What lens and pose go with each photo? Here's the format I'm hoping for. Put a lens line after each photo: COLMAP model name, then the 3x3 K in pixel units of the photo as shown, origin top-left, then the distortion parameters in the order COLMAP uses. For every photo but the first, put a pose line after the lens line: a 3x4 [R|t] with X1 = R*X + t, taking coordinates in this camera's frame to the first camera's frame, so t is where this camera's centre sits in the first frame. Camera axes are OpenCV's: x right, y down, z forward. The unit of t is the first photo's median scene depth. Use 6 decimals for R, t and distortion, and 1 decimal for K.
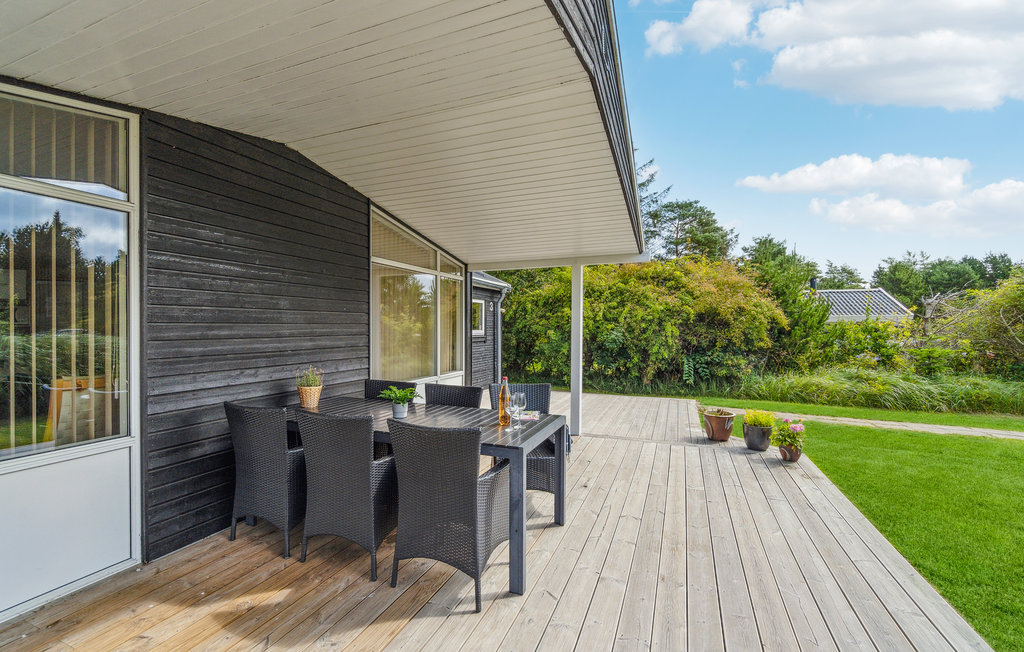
lens RADIAL K [[457.1, 0, 503.0], [0, 457.1, 325.7], [0, 0, 1]] dist [0.003621, 0.000265]
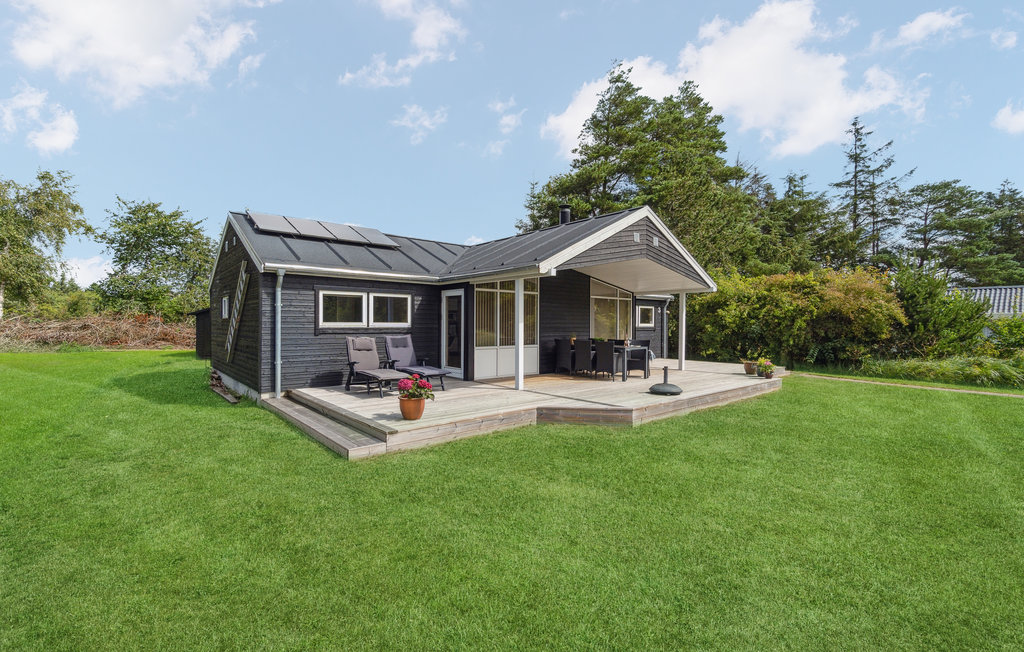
lens RADIAL K [[457.1, 0, 502.7], [0, 457.1, 325.1], [0, 0, 1]] dist [0.003621, 0.000265]
pose [[0.893180, 0.005382, -0.449666, 0.181908], [-0.003359, 0.999980, 0.005298, 0.006268], [0.449686, -0.003222, 0.893181, -0.647465]]
